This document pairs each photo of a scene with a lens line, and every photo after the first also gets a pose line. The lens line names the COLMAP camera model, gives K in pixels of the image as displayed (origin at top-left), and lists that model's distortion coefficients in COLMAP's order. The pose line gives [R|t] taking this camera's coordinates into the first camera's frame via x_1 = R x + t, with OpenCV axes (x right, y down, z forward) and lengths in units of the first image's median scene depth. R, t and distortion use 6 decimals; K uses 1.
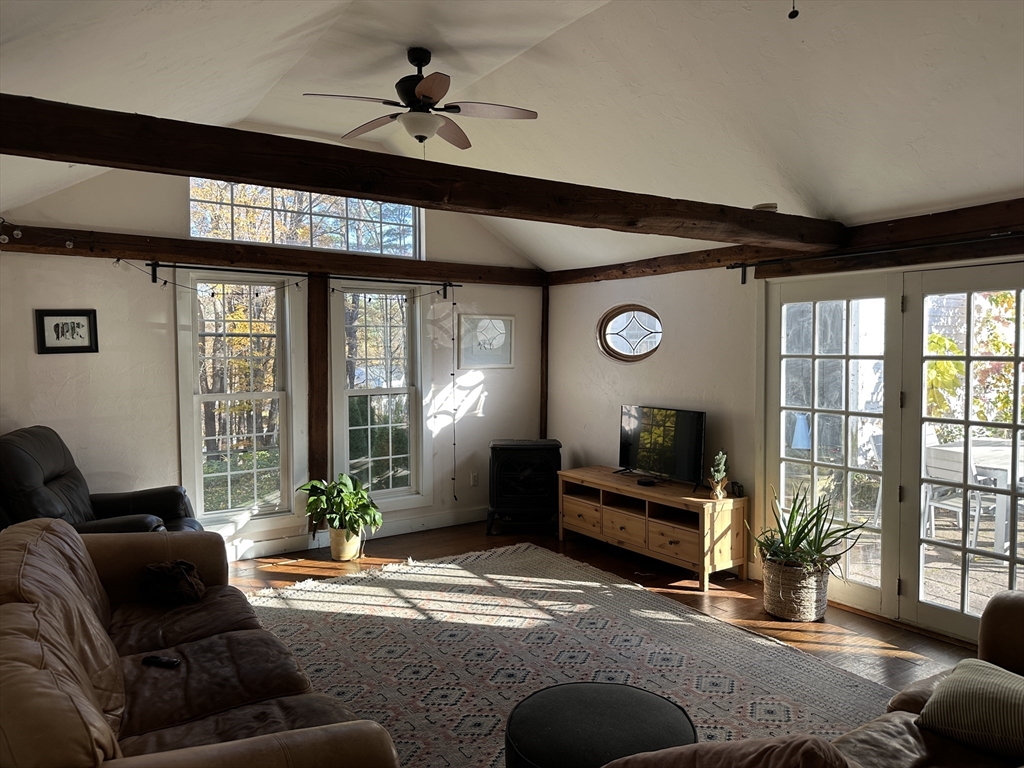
lens RADIAL K [[723.8, 0, 510.1], [0, 723.8, 375.5], [0, 0, 1]] dist [0.058868, -0.077254]
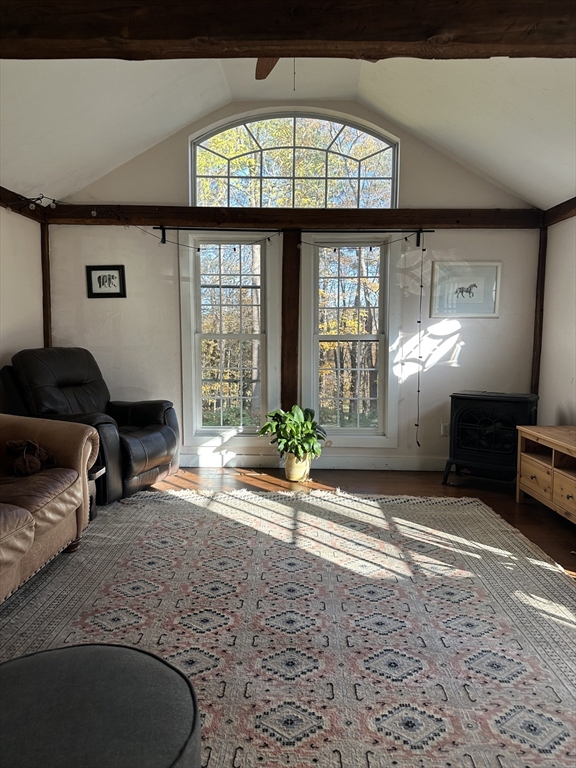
lens RADIAL K [[538.3, 0, 268.1], [0, 538.3, 394.0], [0, 0, 1]] dist [0.023275, -0.033344]
pose [[0.810934, 0.069527, -0.580993, 0.238655], [-0.033970, 0.996835, 0.071877, 0.064284], [0.584151, -0.038551, 0.810729, 0.326117]]
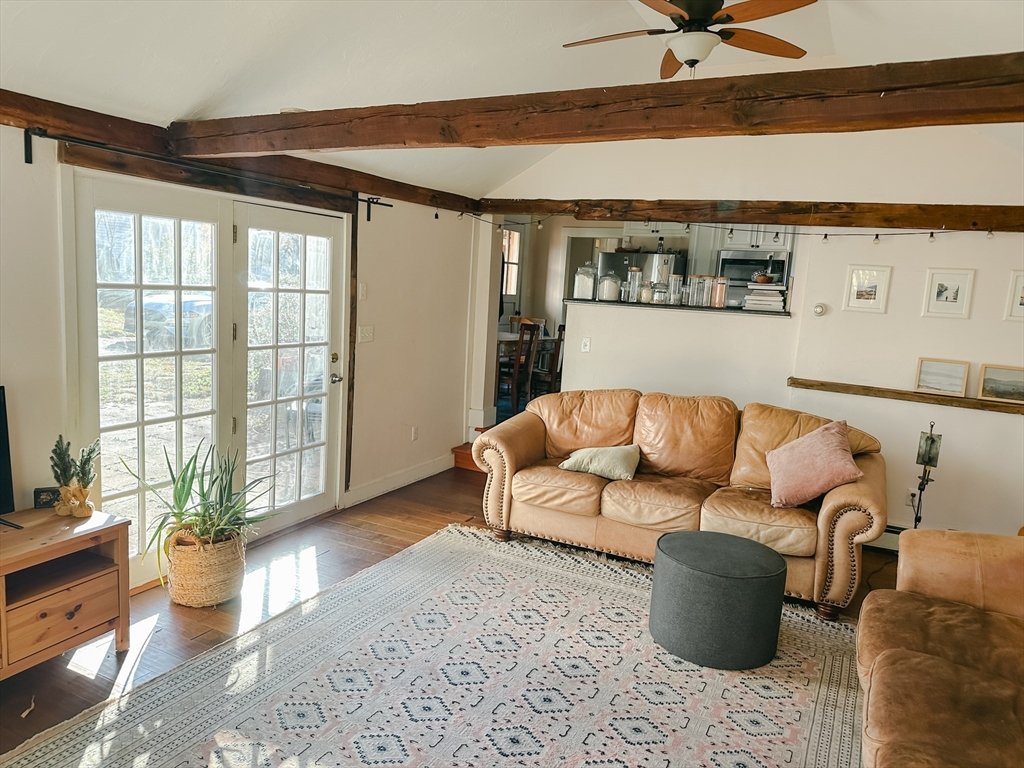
lens RADIAL K [[723.8, 0, 509.3], [0, 723.8, 383.3], [0, 0, 1]] dist [0.058868, -0.077254]
pose [[-0.516231, -0.130867, 0.846392, -0.410198], [-0.009788, 0.989094, 0.146962, -0.038164], [-0.856394, 0.067581, -0.511881, 0.965059]]
